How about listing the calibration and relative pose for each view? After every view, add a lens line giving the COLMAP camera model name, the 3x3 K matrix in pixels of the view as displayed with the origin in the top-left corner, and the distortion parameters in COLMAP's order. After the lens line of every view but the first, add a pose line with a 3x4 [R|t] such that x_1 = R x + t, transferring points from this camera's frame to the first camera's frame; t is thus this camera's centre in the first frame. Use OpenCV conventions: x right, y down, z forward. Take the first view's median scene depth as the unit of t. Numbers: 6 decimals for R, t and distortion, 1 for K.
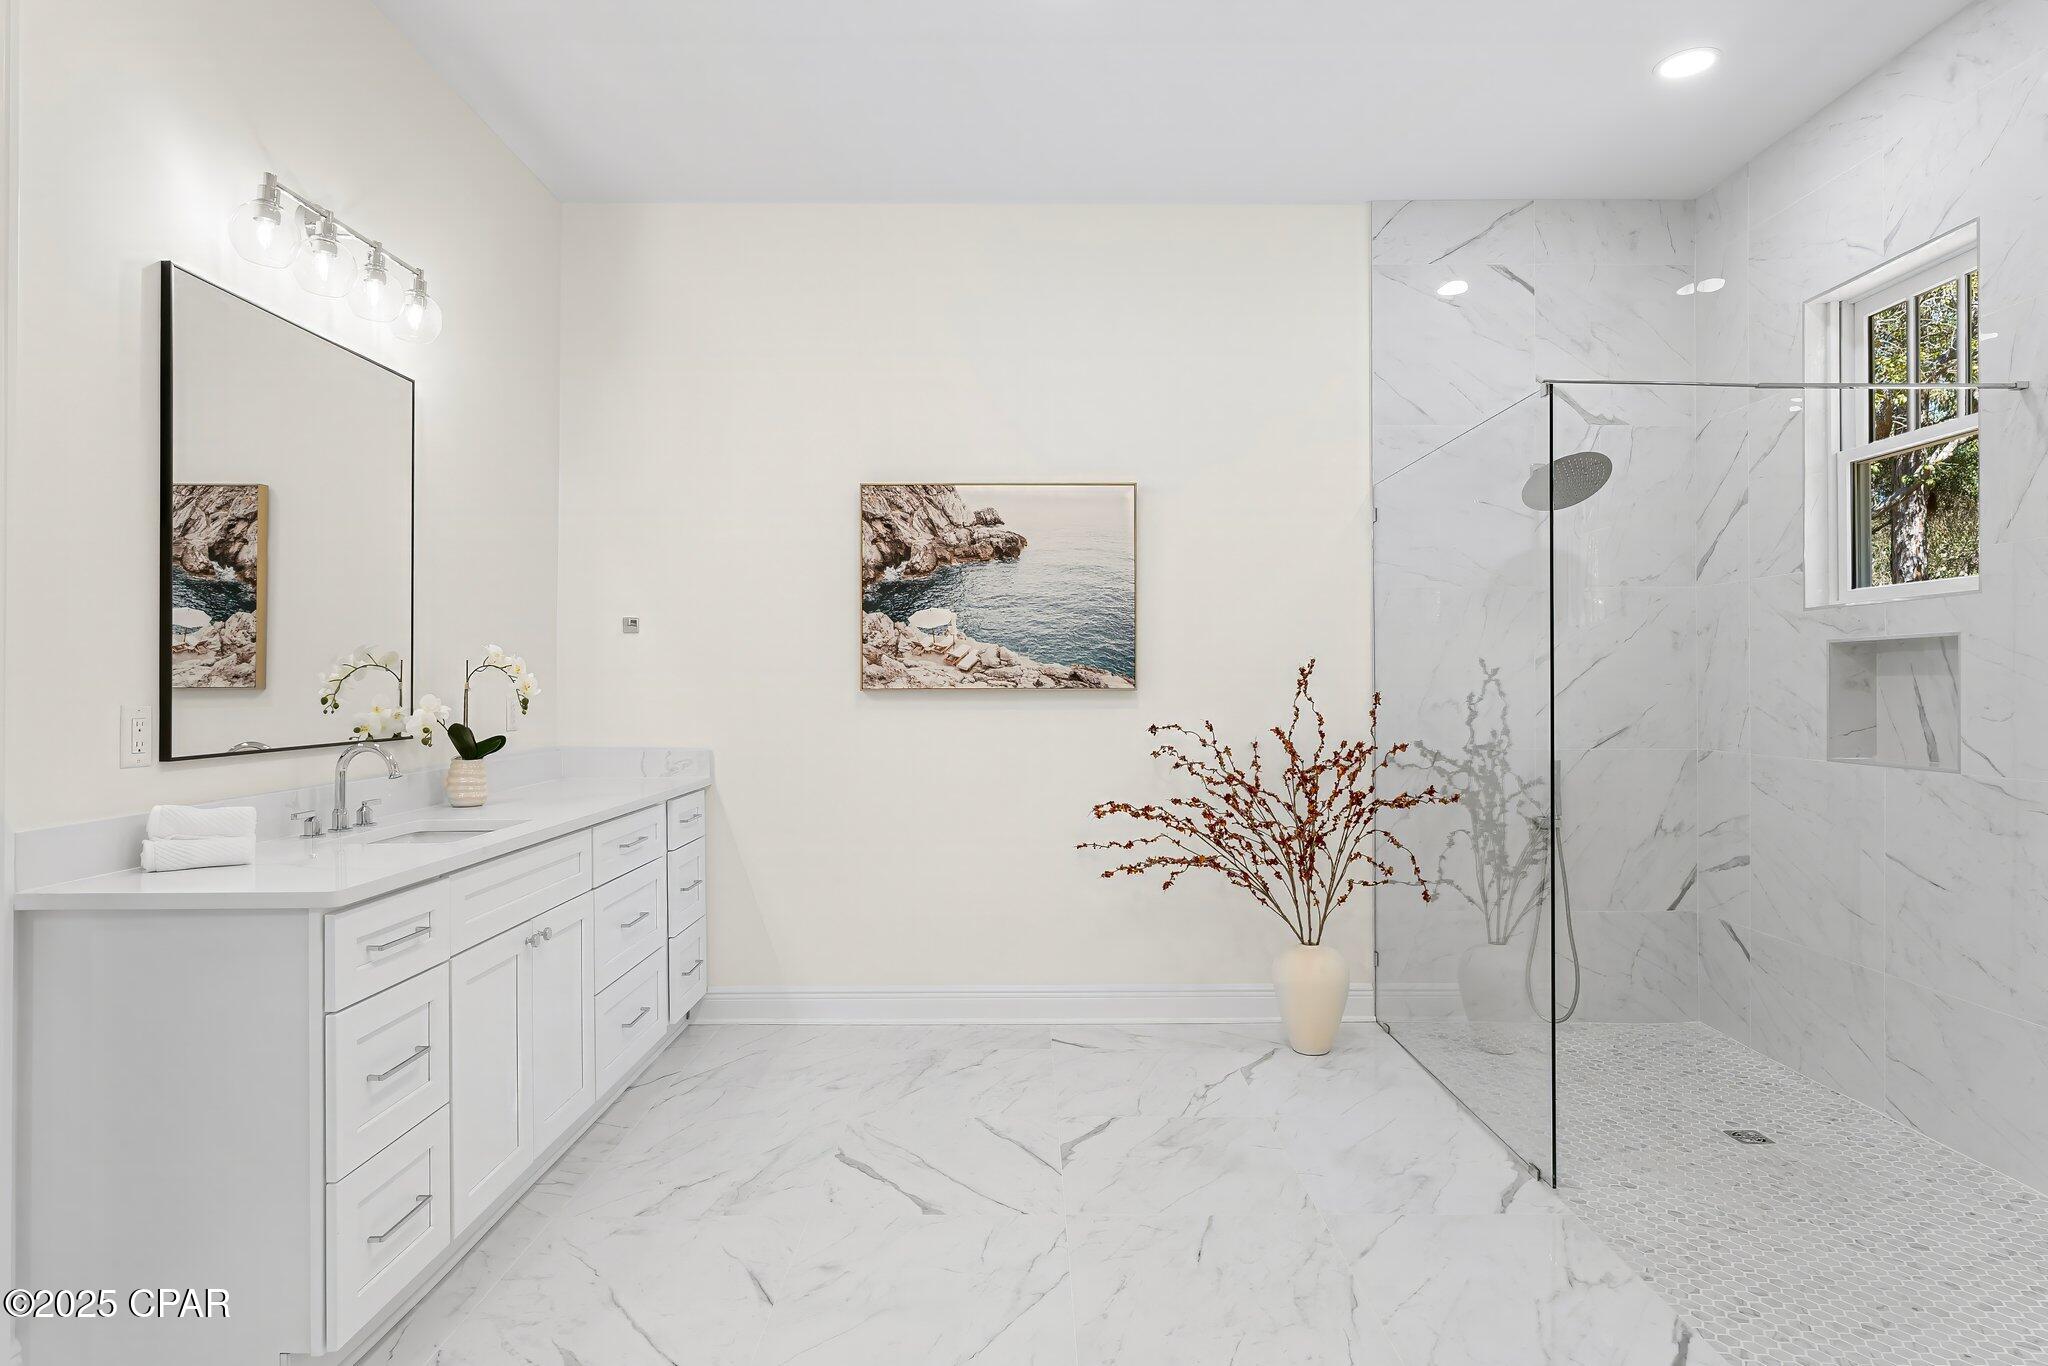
lens RADIAL K [[1139.9, 0, 1030.5], [0, 1139.9, 684.9], [0, 0, 1]] dist [0.001181, 0.000237]
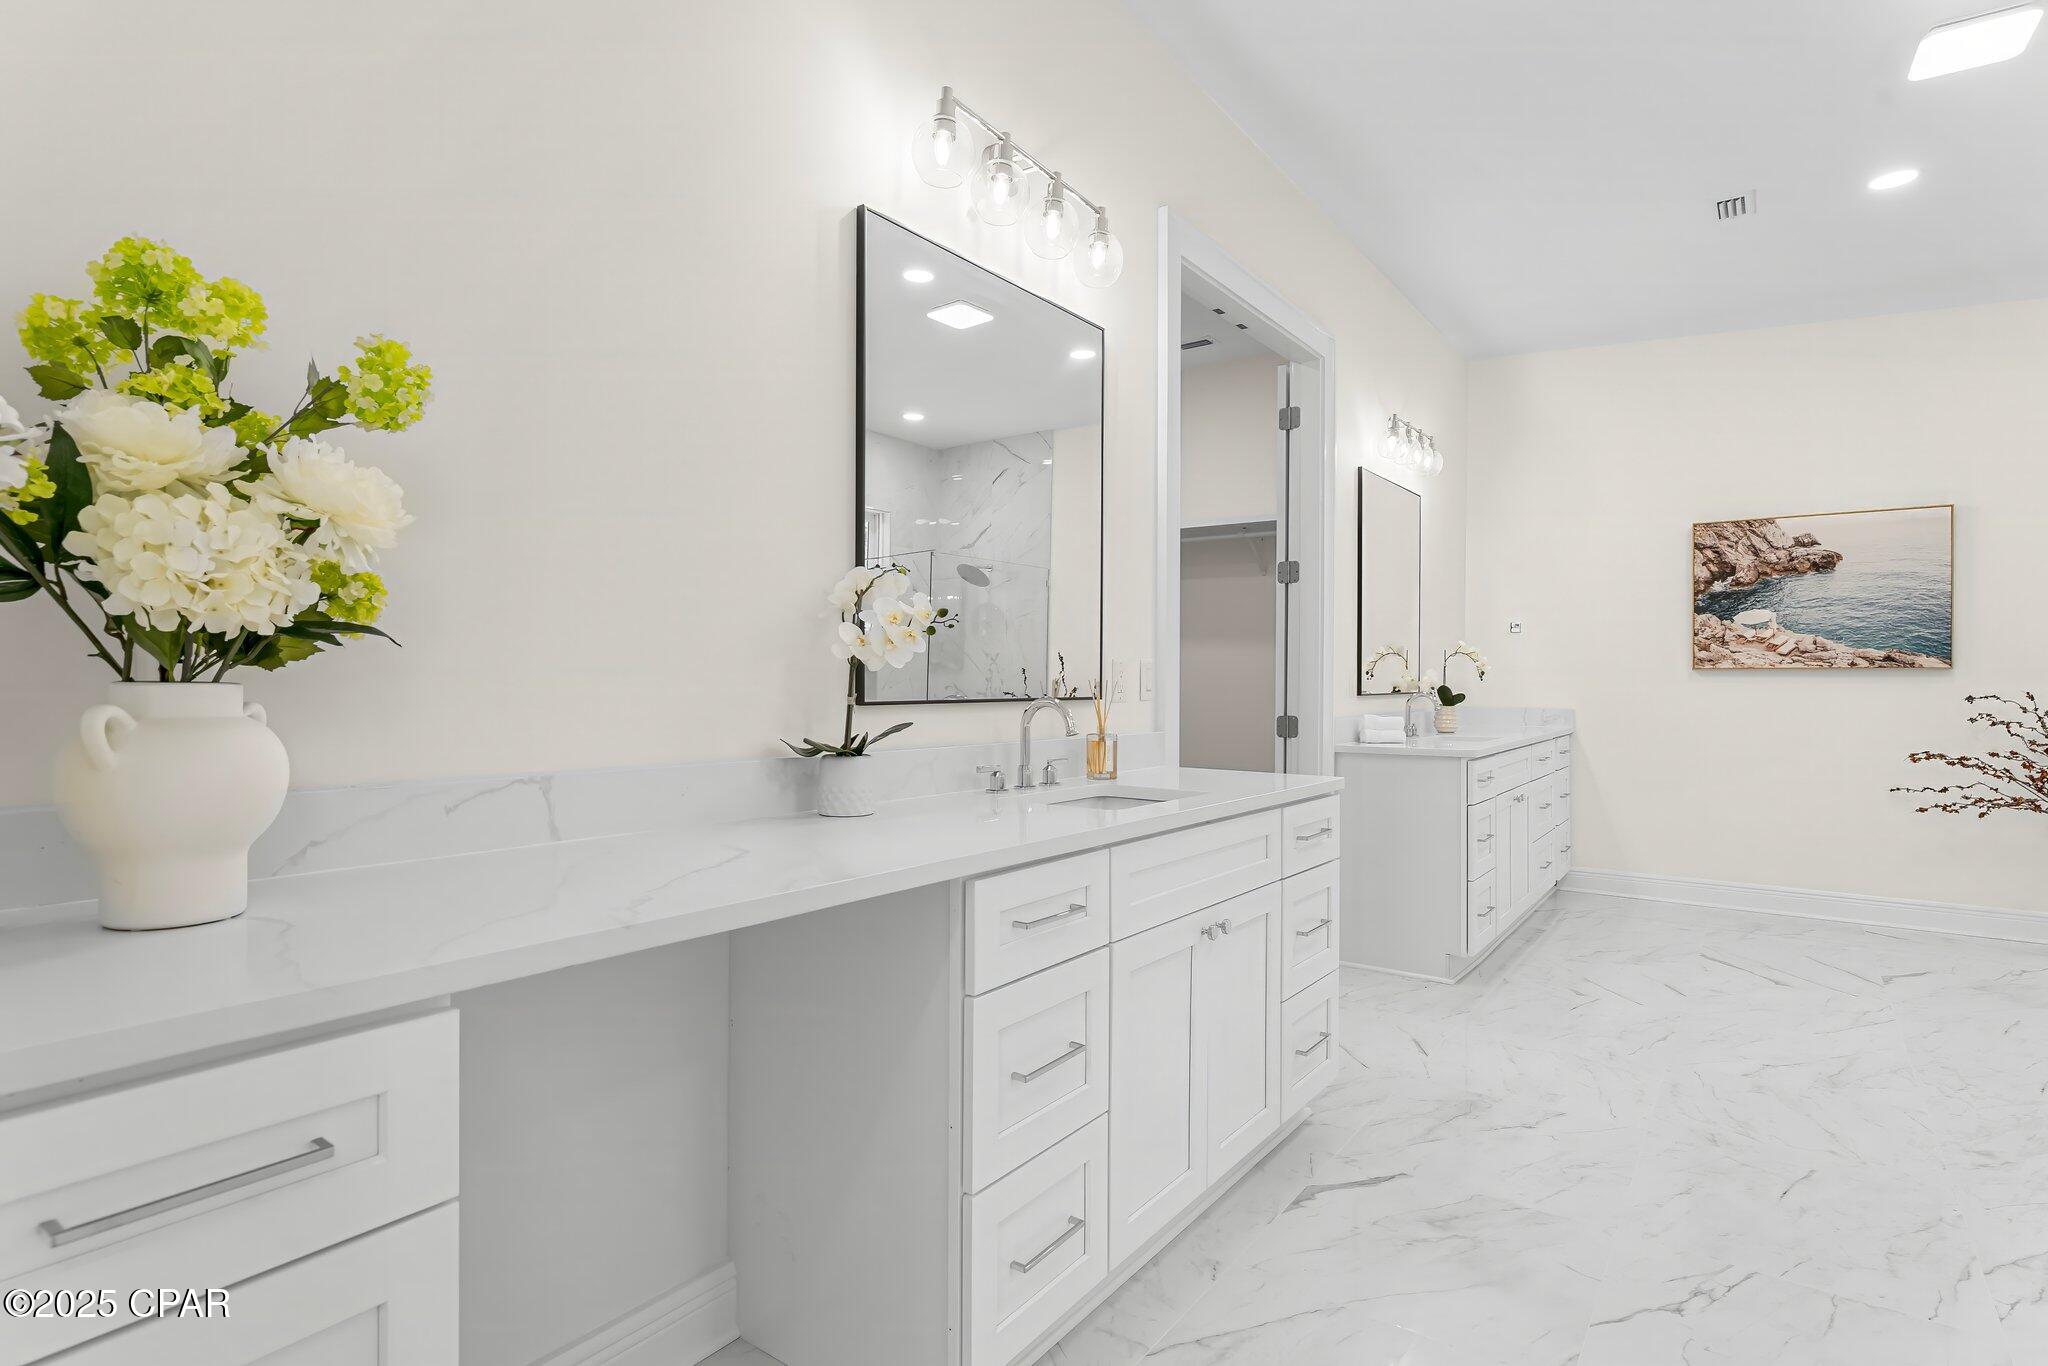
lens RADIAL K [[971.4, 0, 1056.5], [0, 971.4, 676.8], [0, 0, 1]] dist [-0.015302, 0.002646]
pose [[0.792928, 0.004956, -0.609295, -0.044844], [-0.004117, 0.999988, 0.002775, 0.014158], [0.609301, 0.000308, 0.792939, -0.438341]]
